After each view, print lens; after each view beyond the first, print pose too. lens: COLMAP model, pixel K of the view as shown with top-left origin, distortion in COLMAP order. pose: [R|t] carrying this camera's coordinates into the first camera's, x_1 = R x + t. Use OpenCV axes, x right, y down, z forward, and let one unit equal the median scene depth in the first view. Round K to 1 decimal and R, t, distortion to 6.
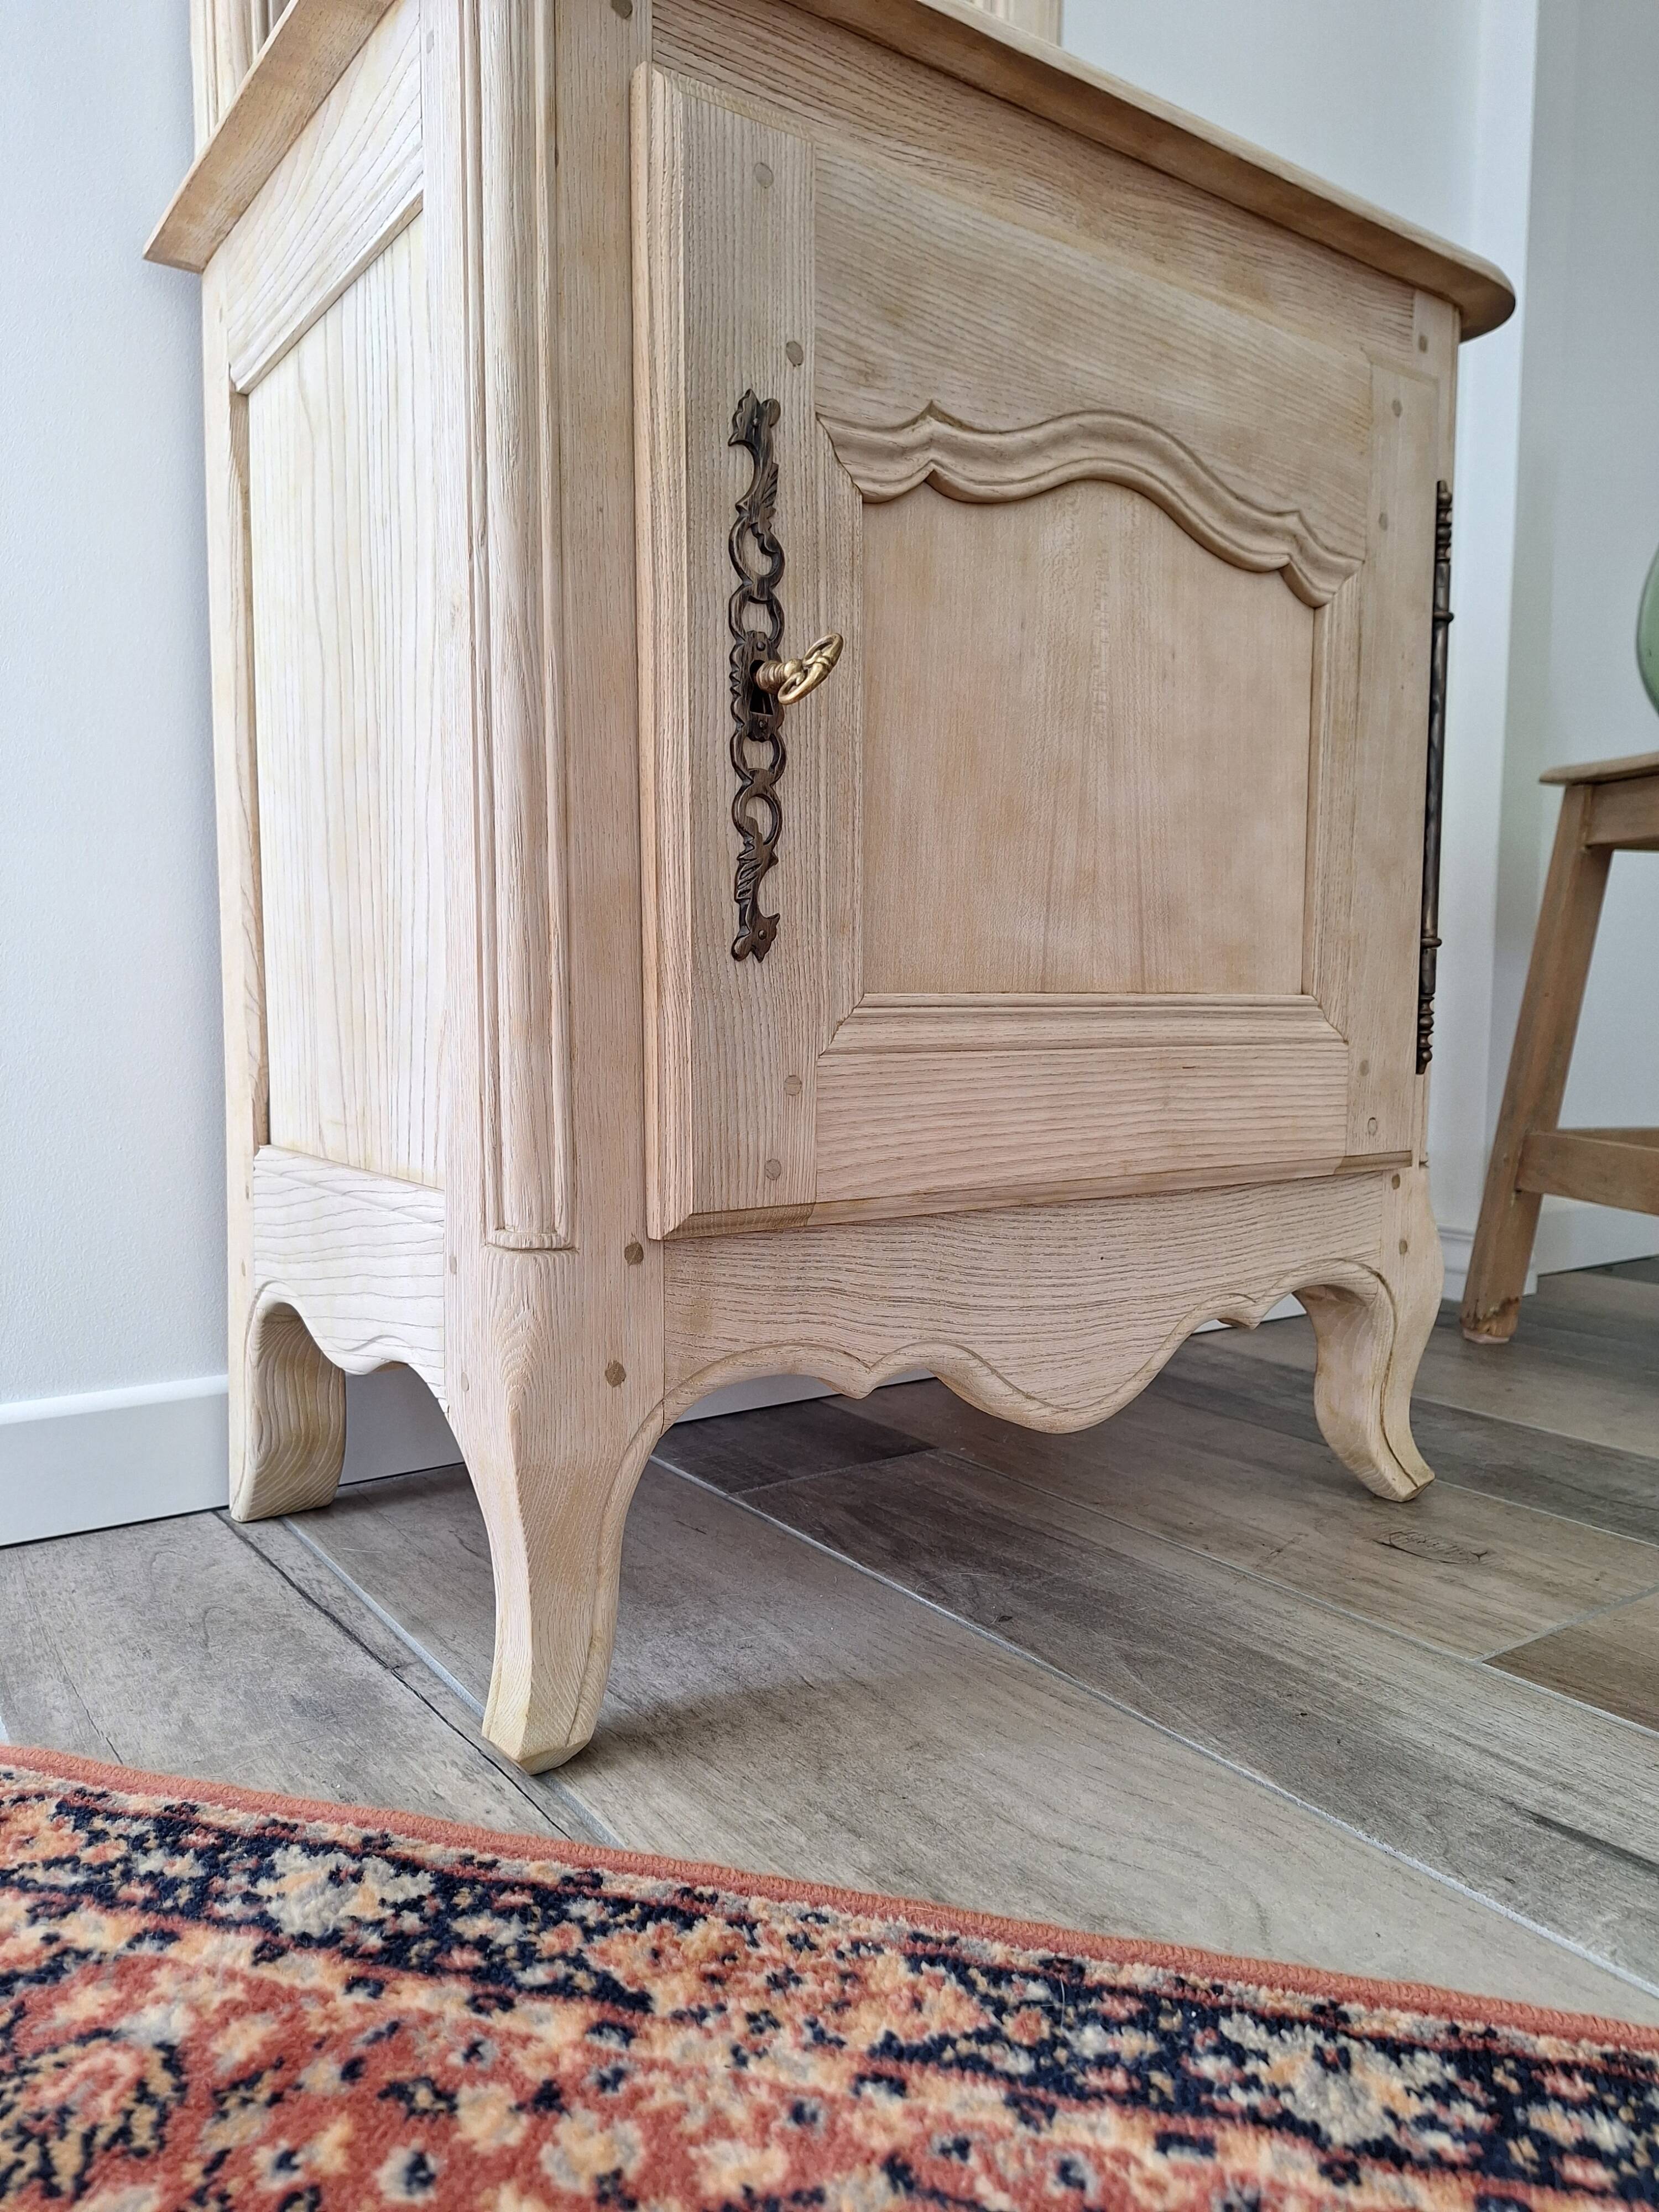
lens RADIAL K [[1552.8, 0, 829.7], [0, 1552.8, 1122.6], [0, 0, 1]] dist [0.040996, -0.038622]
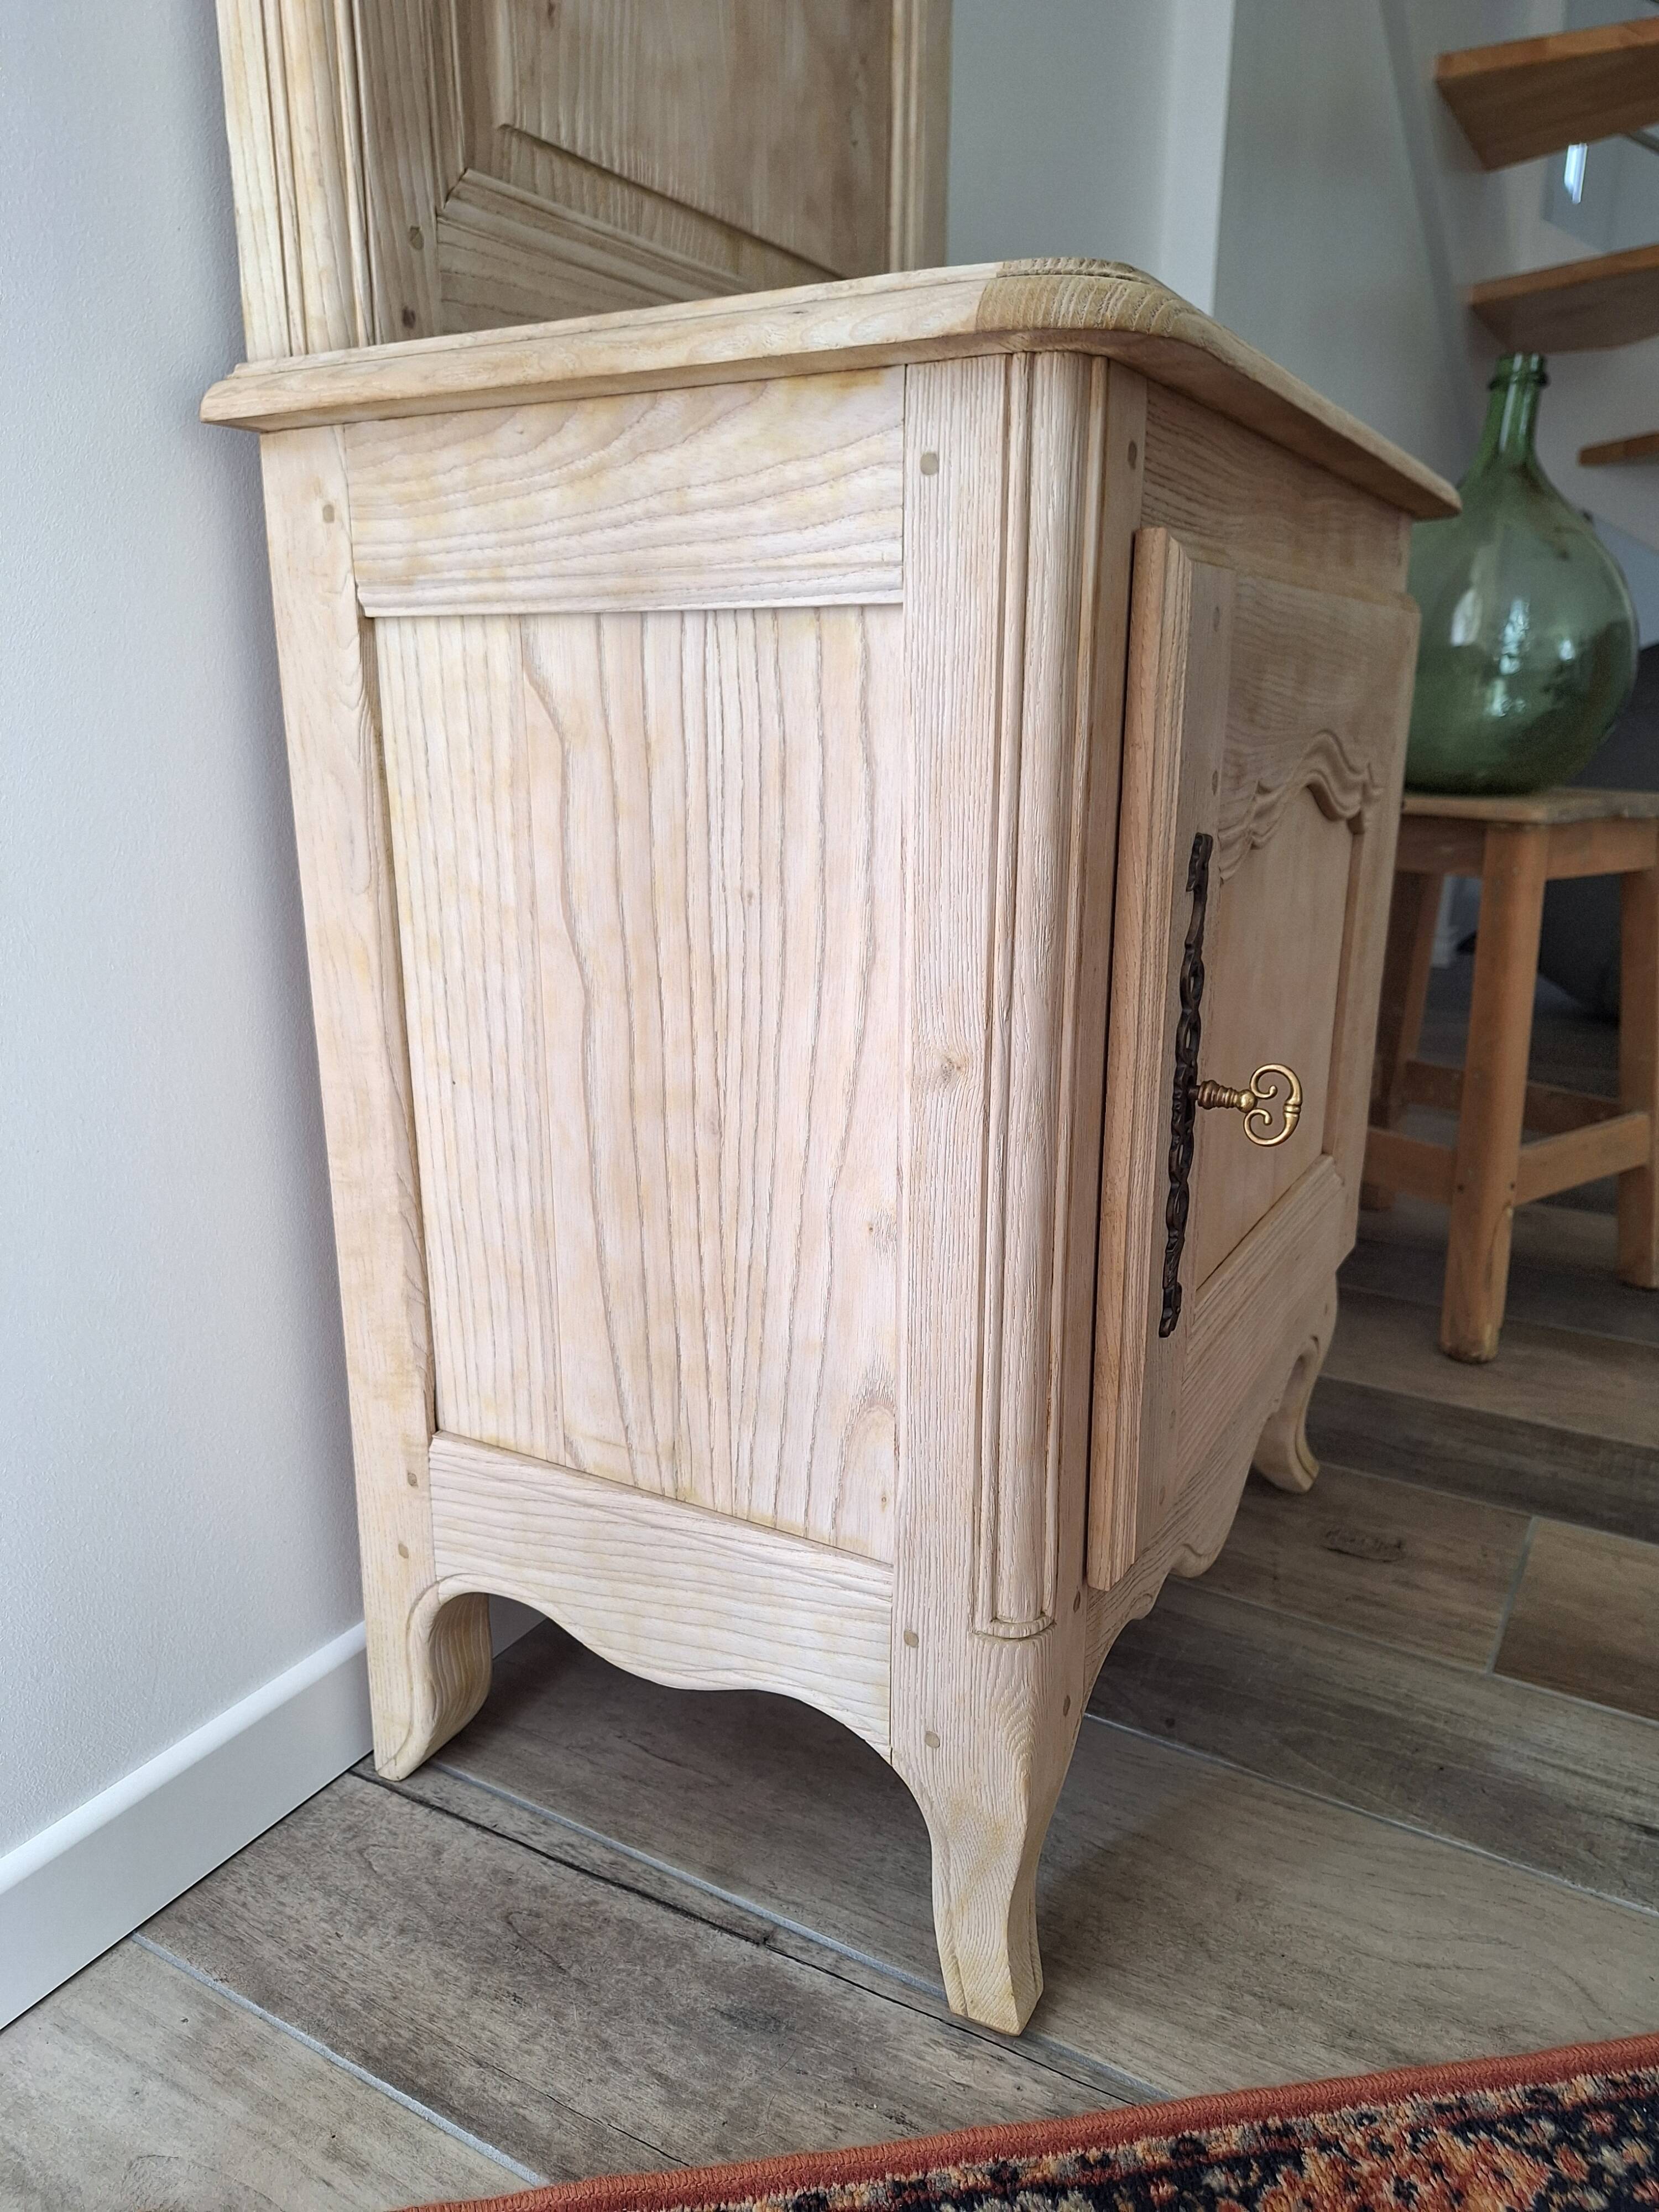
lens RADIAL K [[1552.8, 0, 833.5], [0, 1552.8, 1140.9], [0, 0, 1]] dist [0.040996, -0.038622]
pose [[0.908142, -0.116422, 0.402149, -0.707613], [0.033982, 0.977886, 0.206358, -0.482778], [-0.417280, -0.173737, 0.892016, 0.130471]]
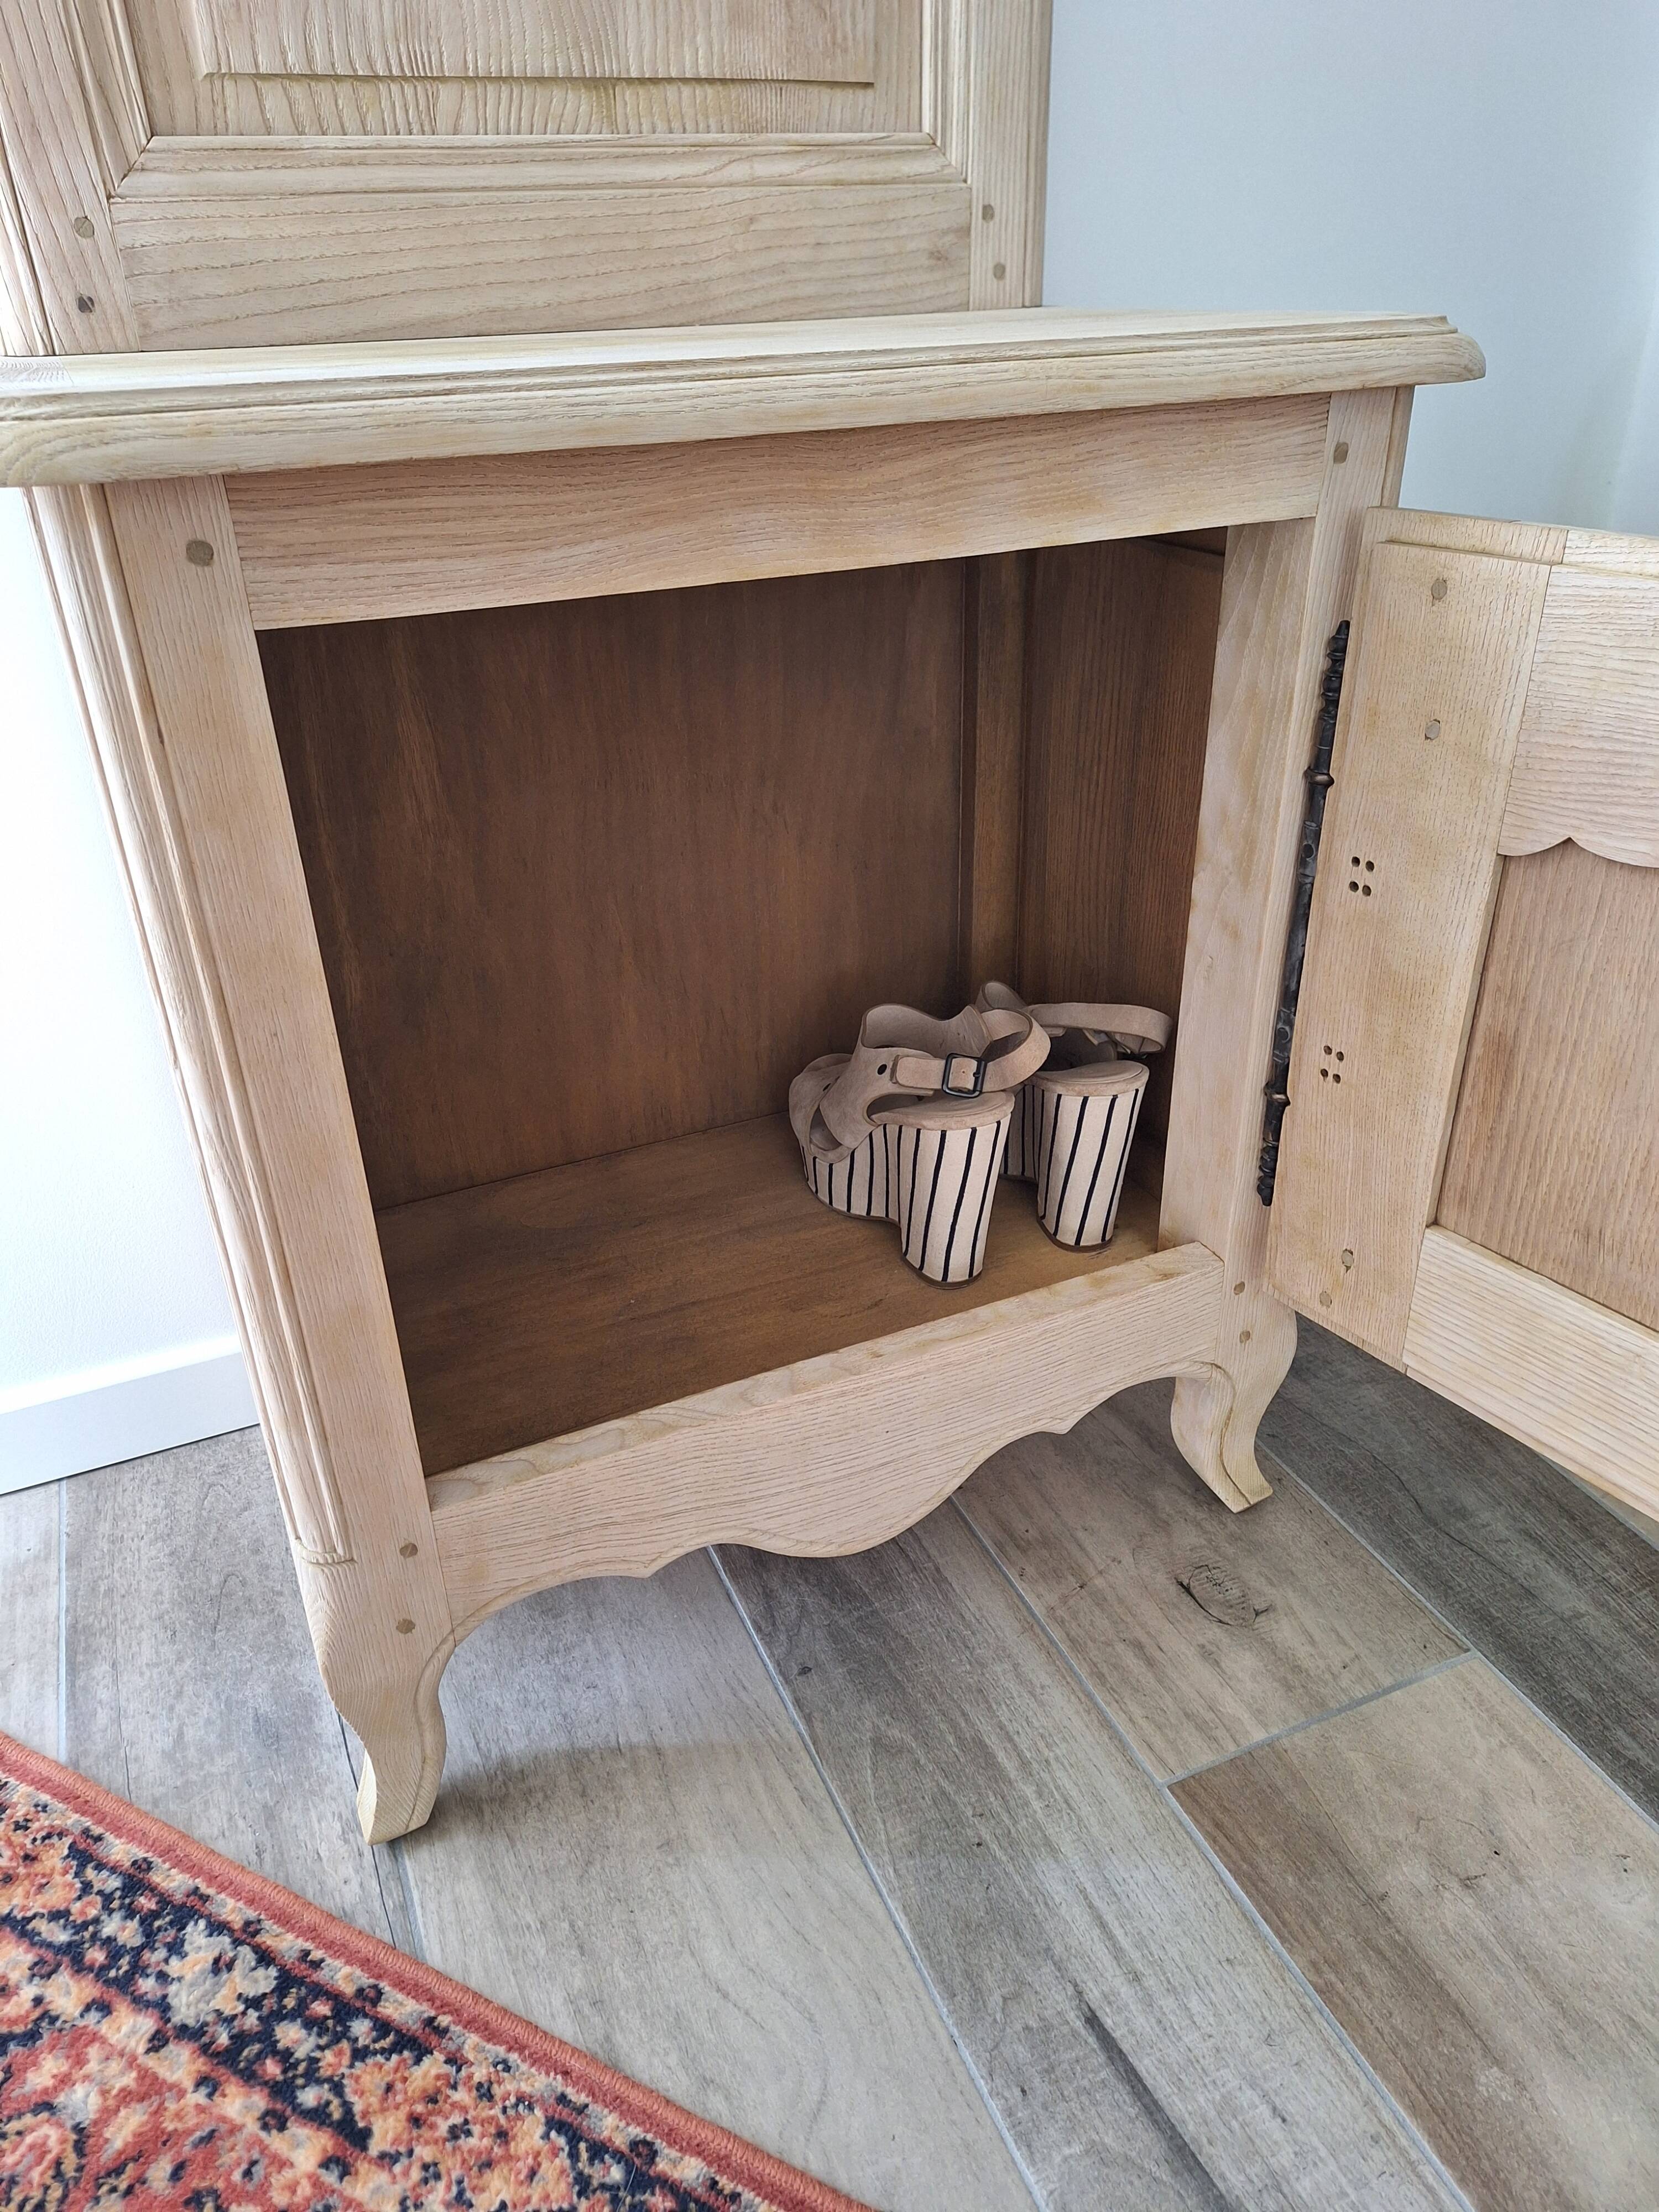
lens RADIAL K [[1540.3, 0, 812.4], [0, 1540.3, 1108.5], [0, 0, 1]] dist [0.053544, -0.056497]
pose [[0.978587, 0.066147, -0.194914, 0.415086], [0.018786, 0.914301, 0.404599, -0.745830], [0.204973, -0.399597, 0.893481, 0.096006]]
